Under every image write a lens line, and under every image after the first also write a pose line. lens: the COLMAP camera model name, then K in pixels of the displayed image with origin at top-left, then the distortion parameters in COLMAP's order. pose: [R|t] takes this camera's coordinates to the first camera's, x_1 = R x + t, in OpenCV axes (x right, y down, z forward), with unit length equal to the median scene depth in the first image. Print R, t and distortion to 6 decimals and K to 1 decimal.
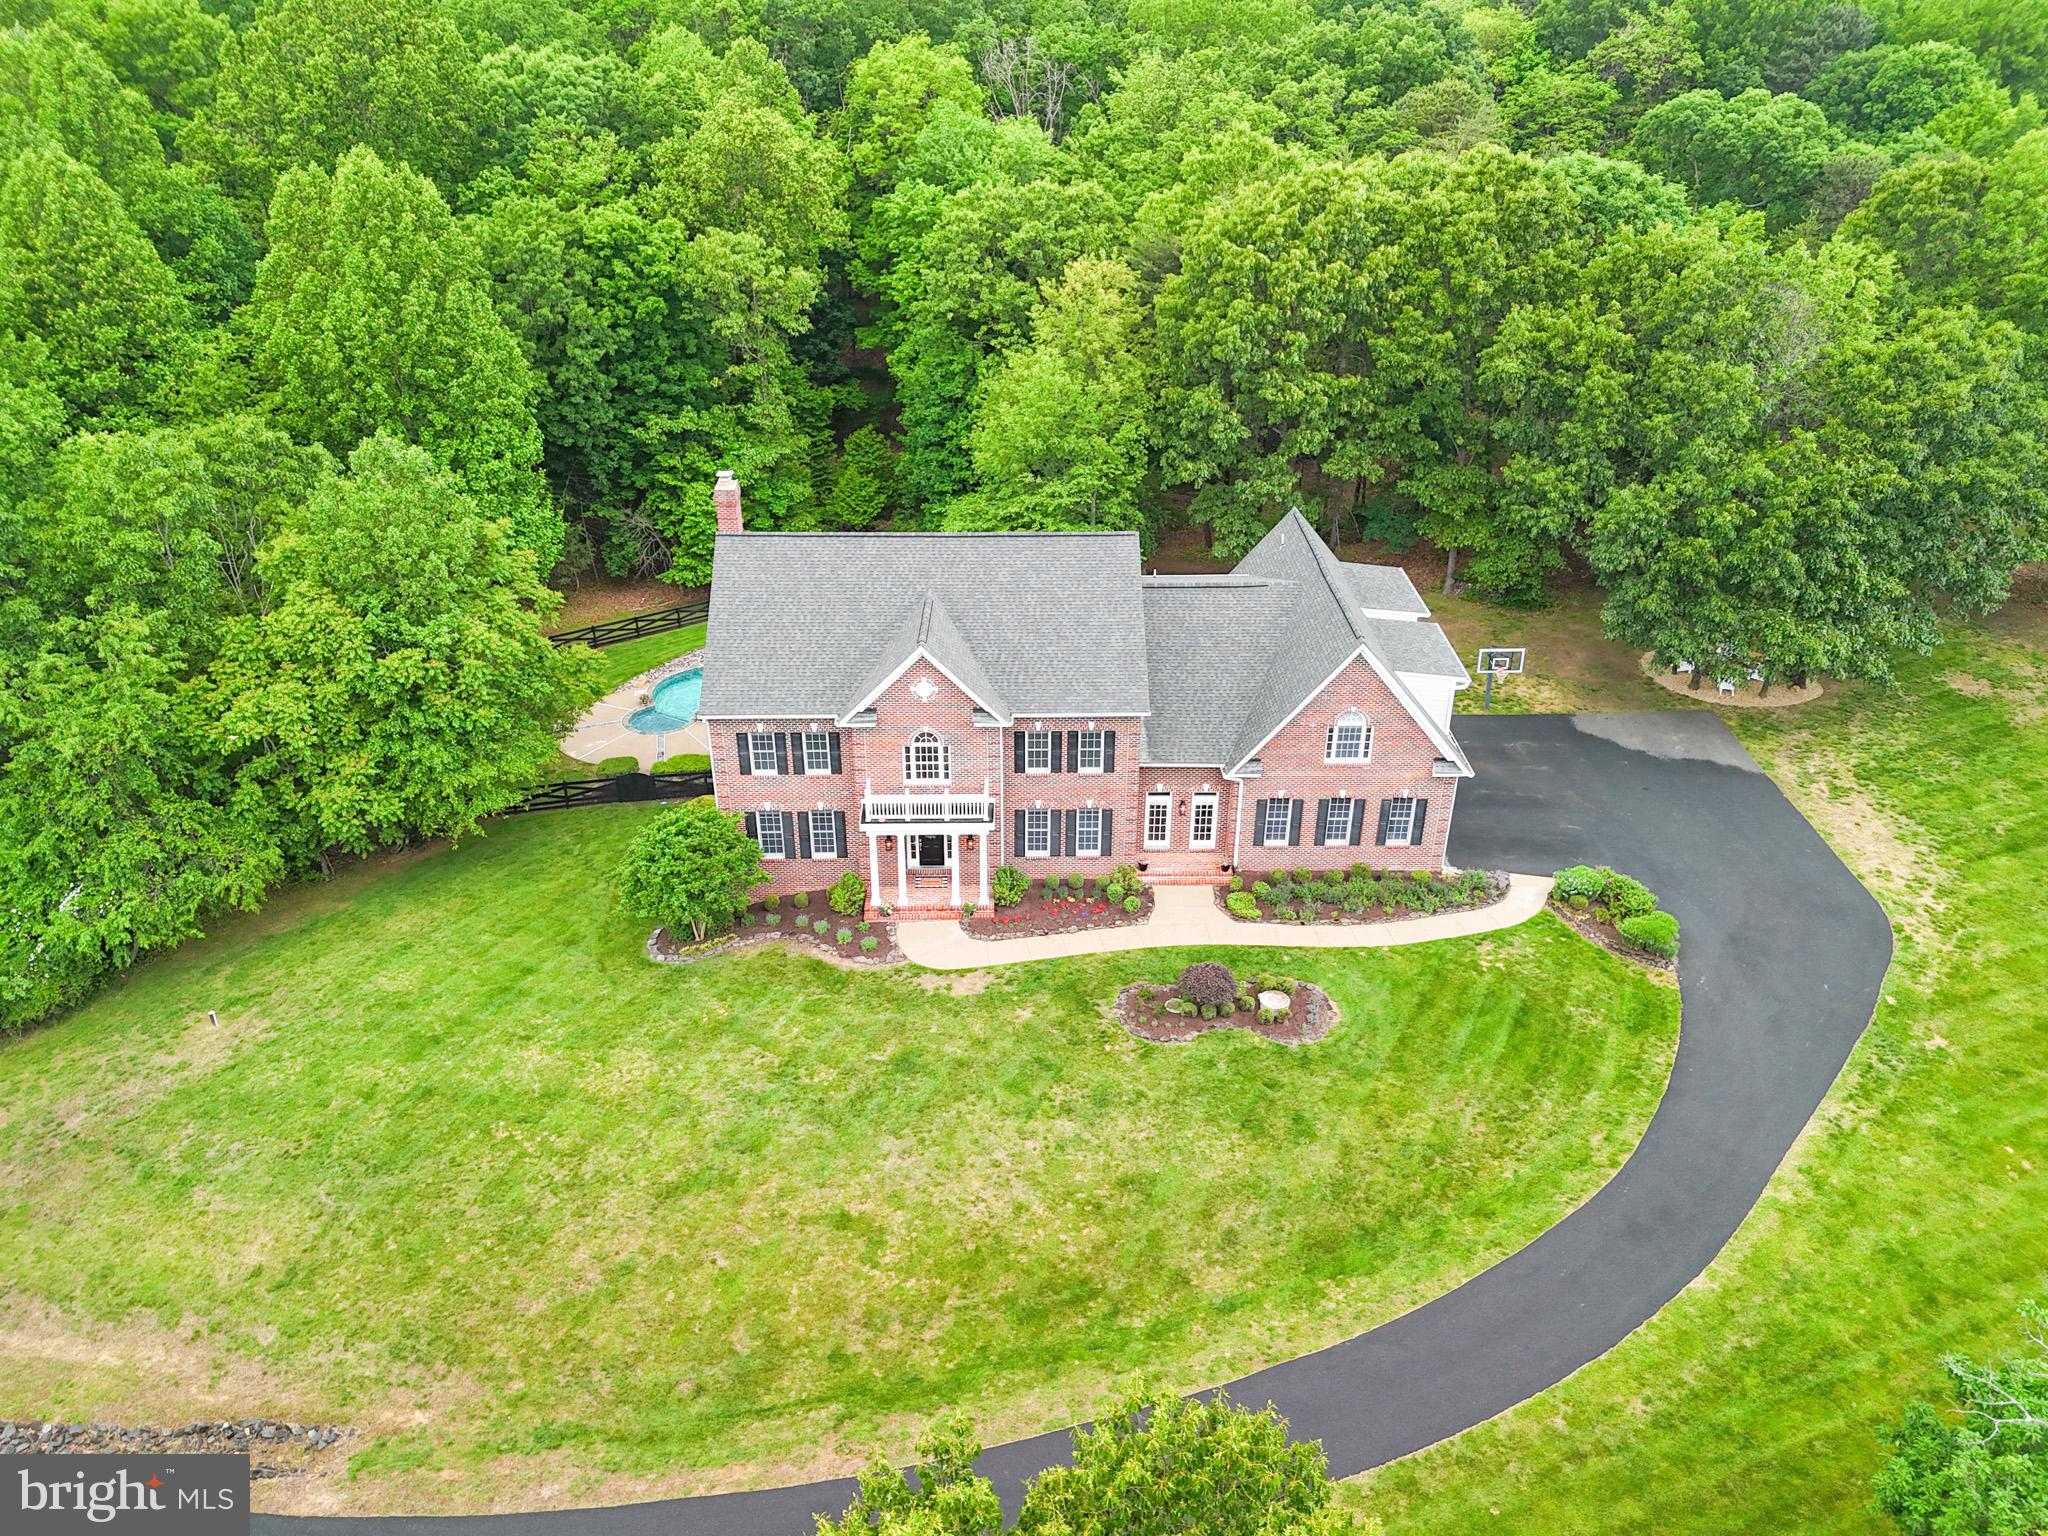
lens RADIAL K [[1524.5, 0, 1033.3], [0, 1524.5, 761.0], [0, 0, 1]] dist [0.048890, -0.023159]
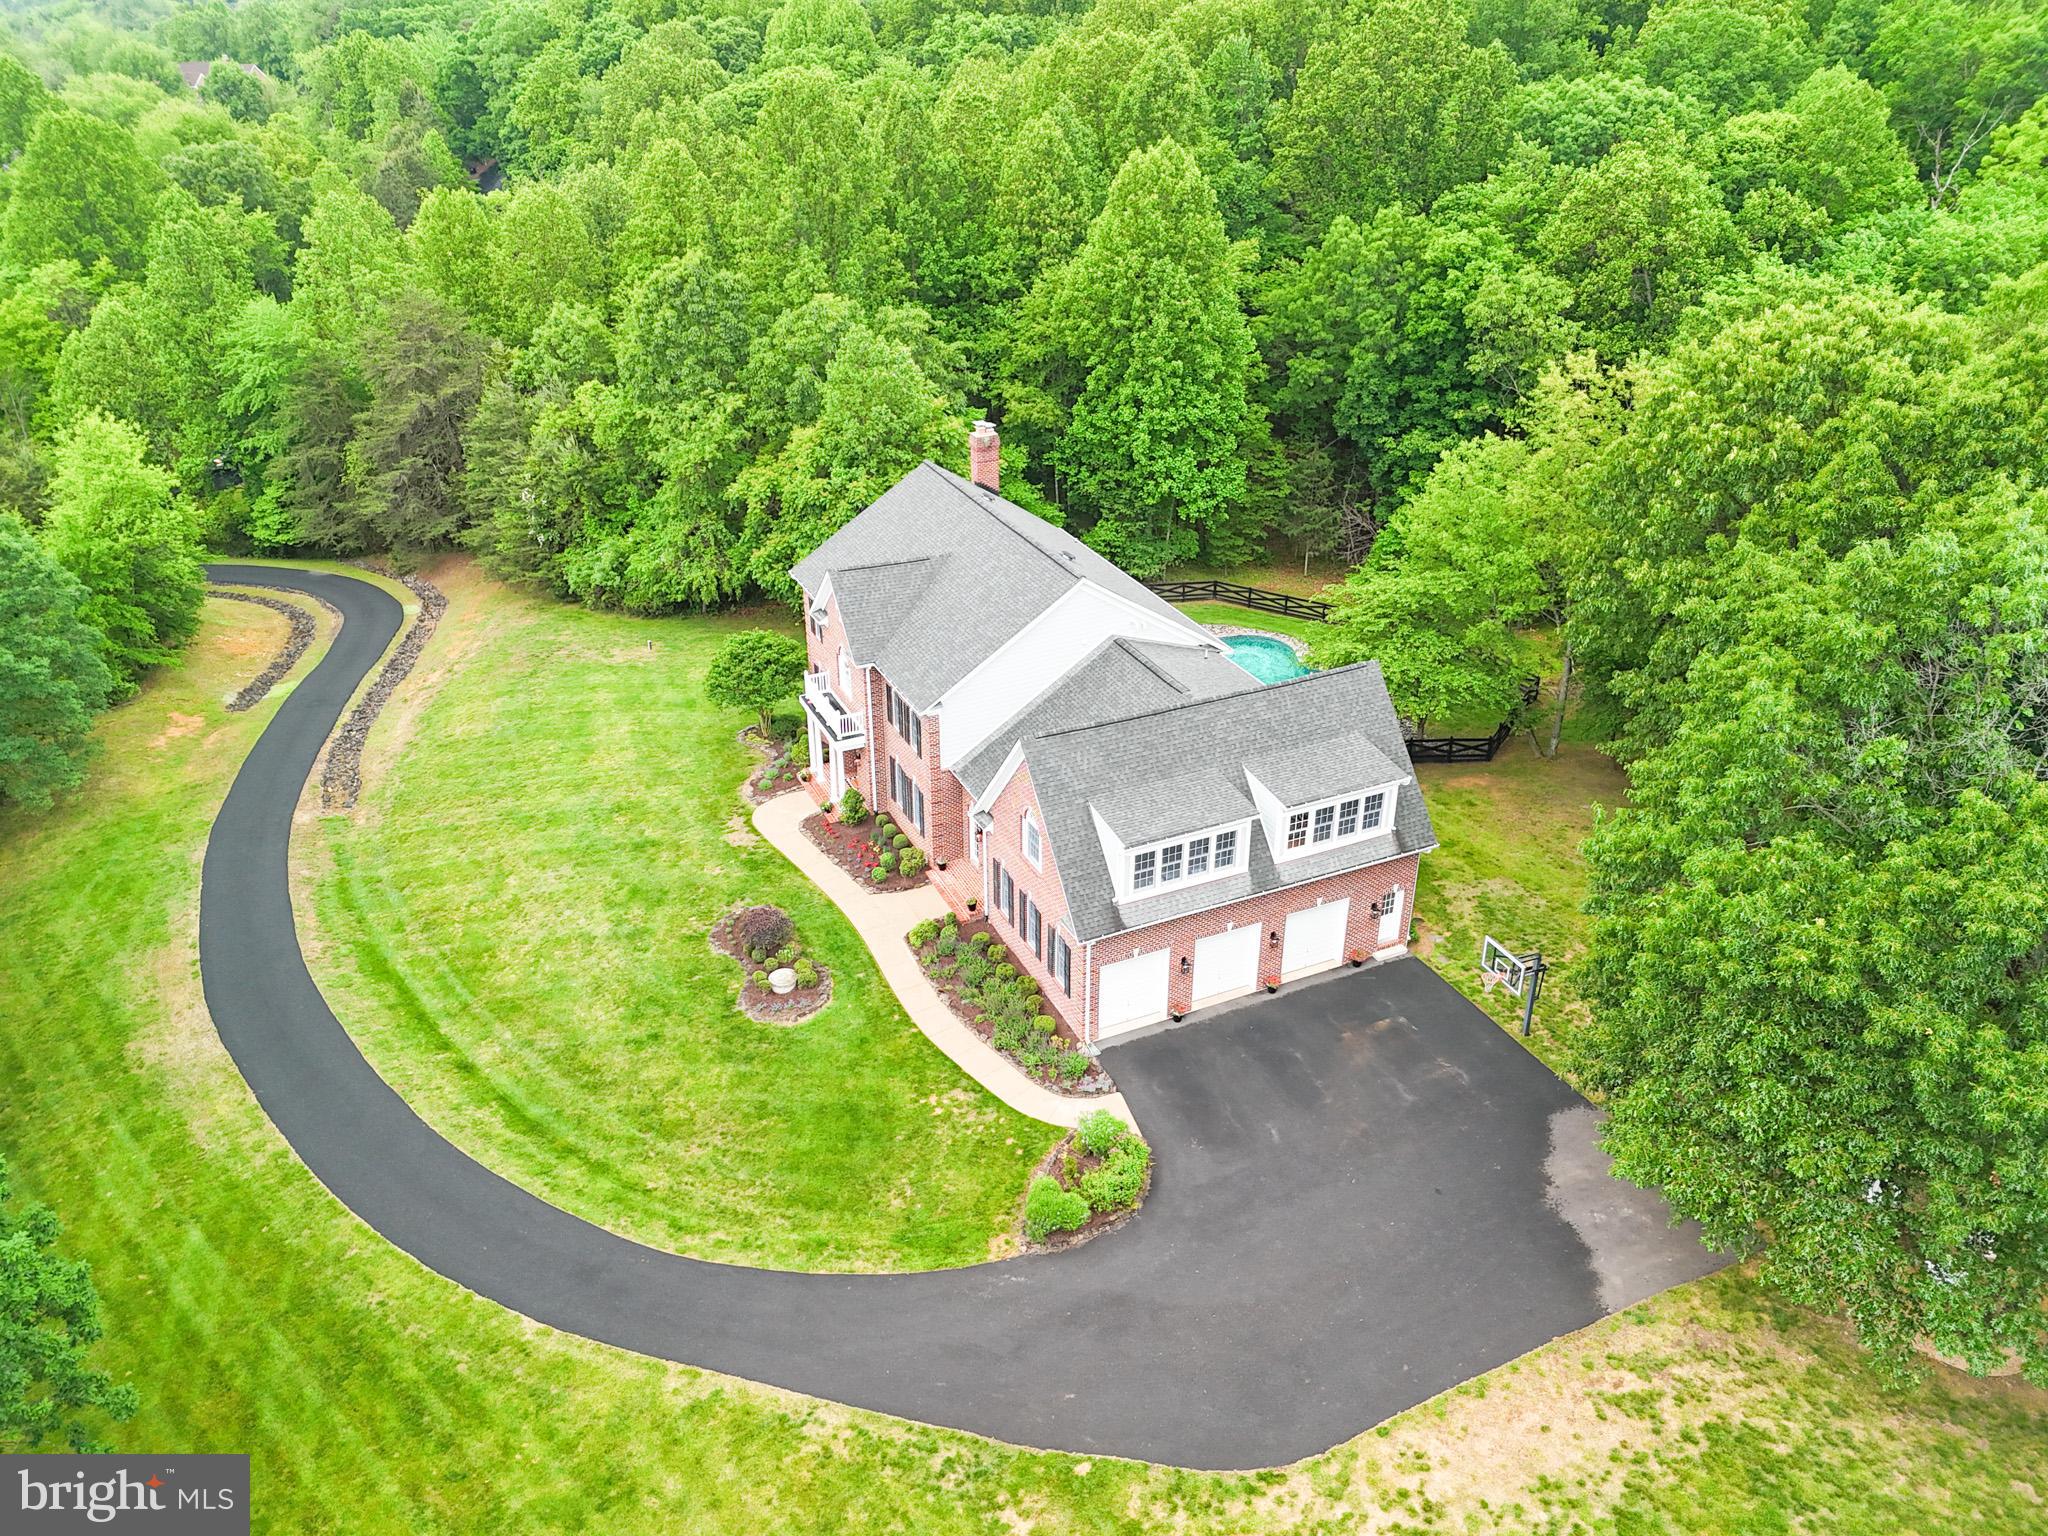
lens RADIAL K [[1511.6, 0, 1030.8], [0, 1511.6, 775.4], [0, 0, 1]] dist [0.068714, -0.072455]
pose [[0.408455, 0.440496, -0.799455, 0.906727], [-0.438343, 0.862904, 0.251499, -0.274304], [0.800637, 0.247710, 0.545546, 0.474354]]
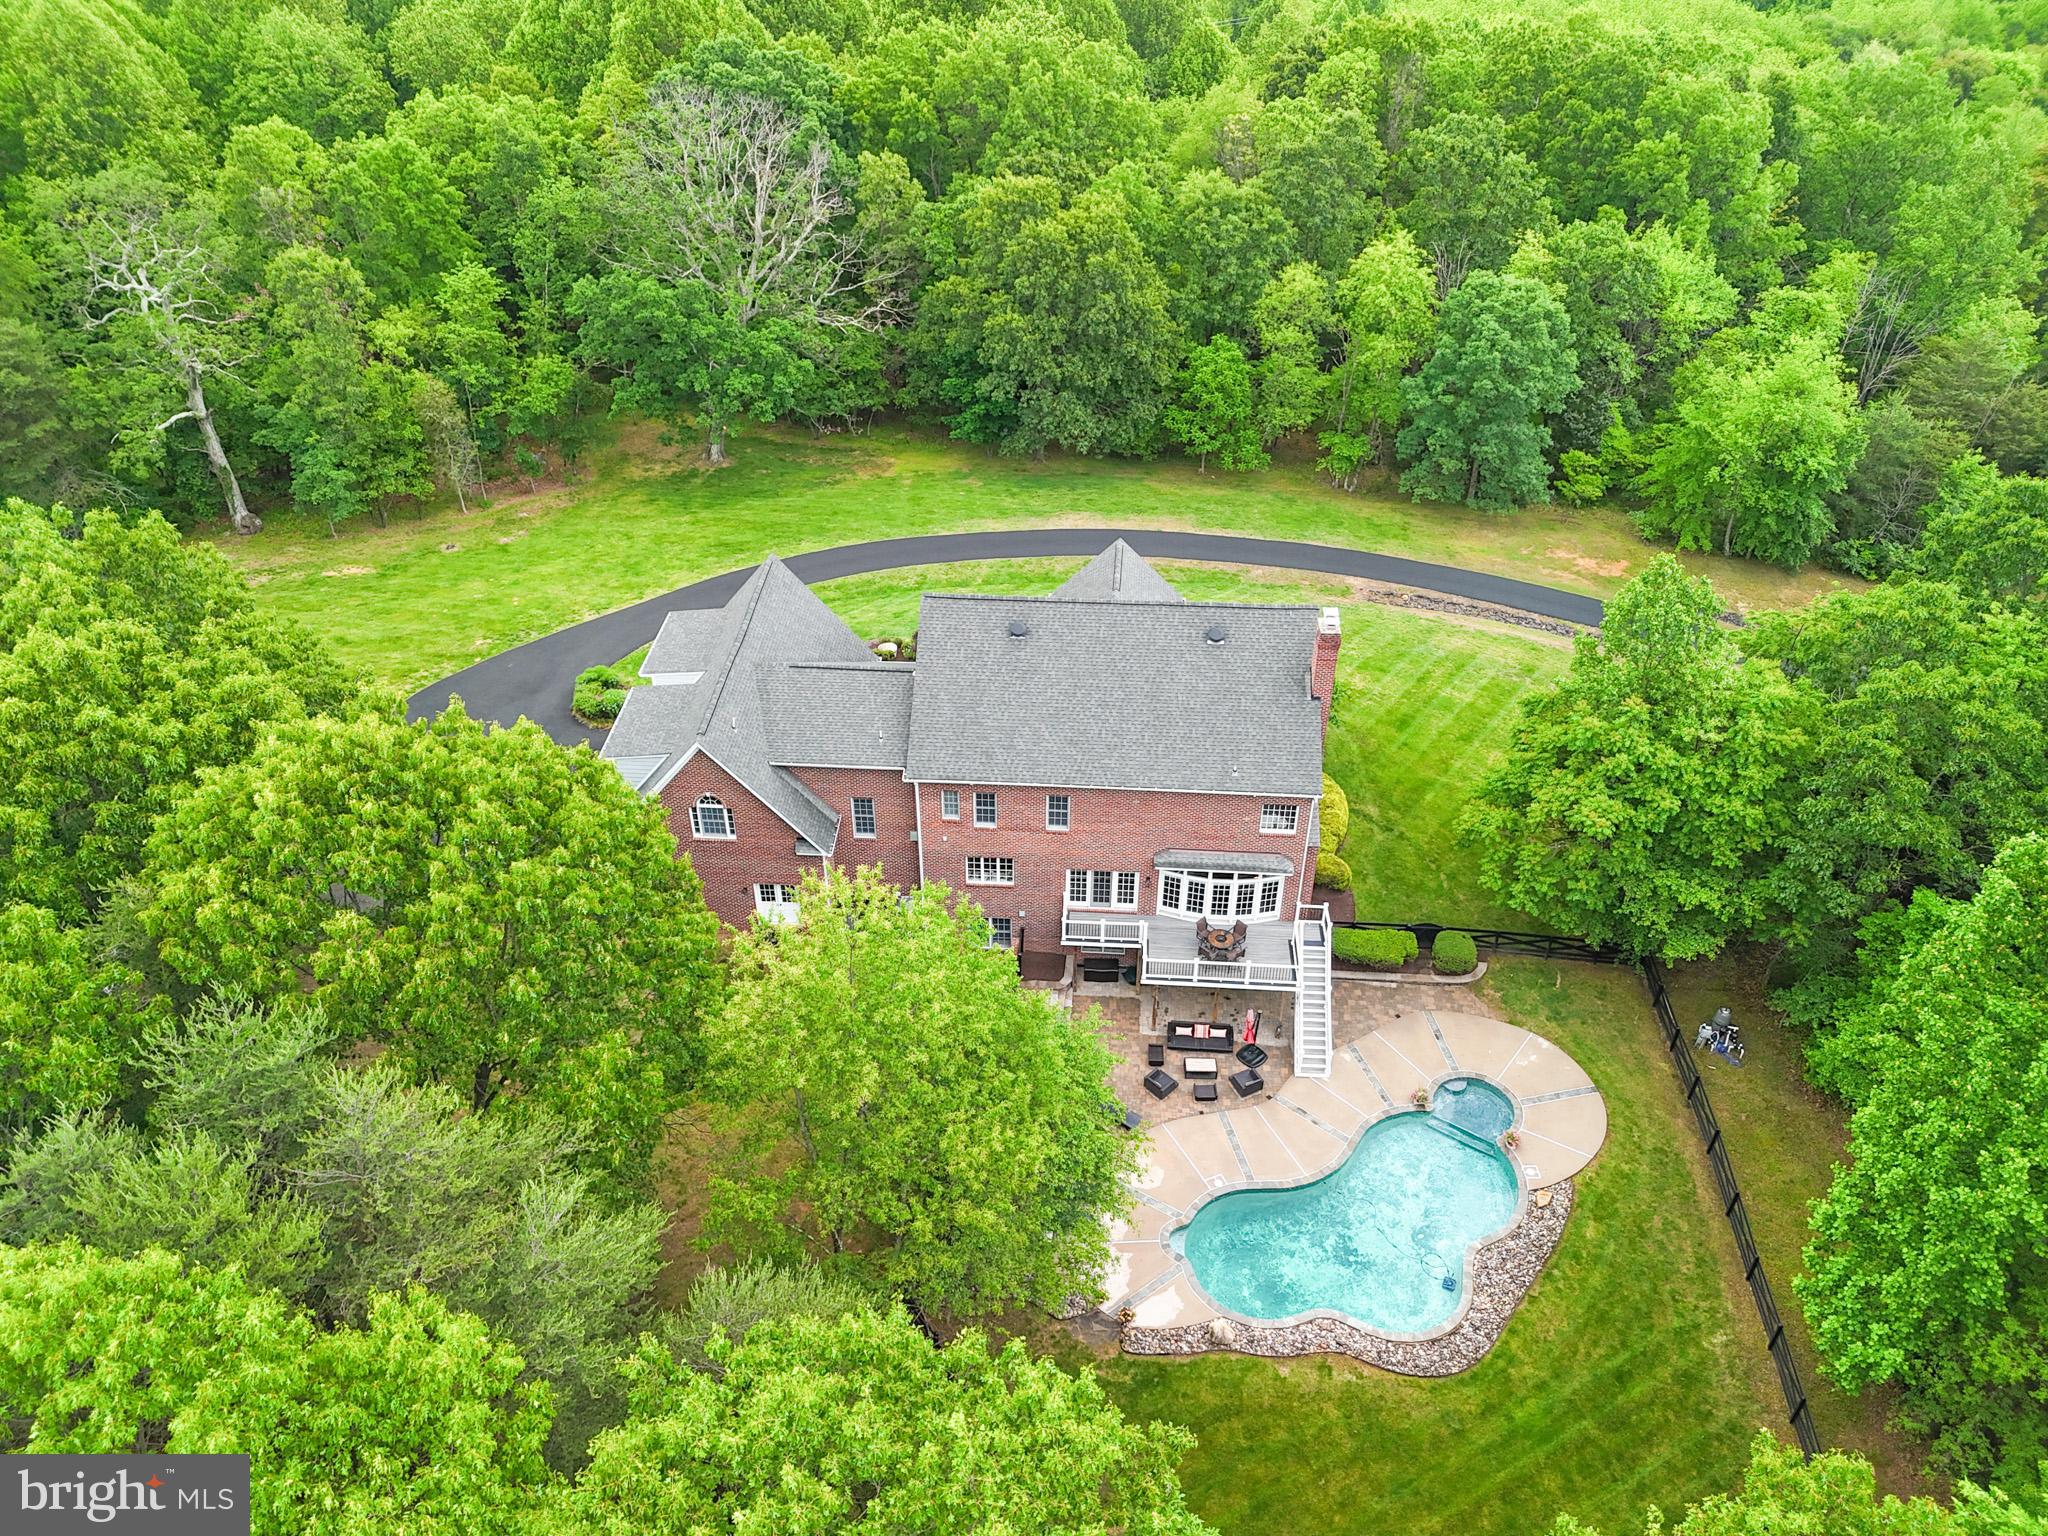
lens RADIAL K [[1506.1, 0, 1032.5], [0, 1506.1, 767.1], [0, 0, 1]] dist [0.060762, -0.055091]
pose [[-0.997025, -0.053473, 0.055513, -0.072680], [0.028539, 0.412918, 0.910321, -1.065572], [-0.071600, 0.909197, -0.410164, 1.554109]]
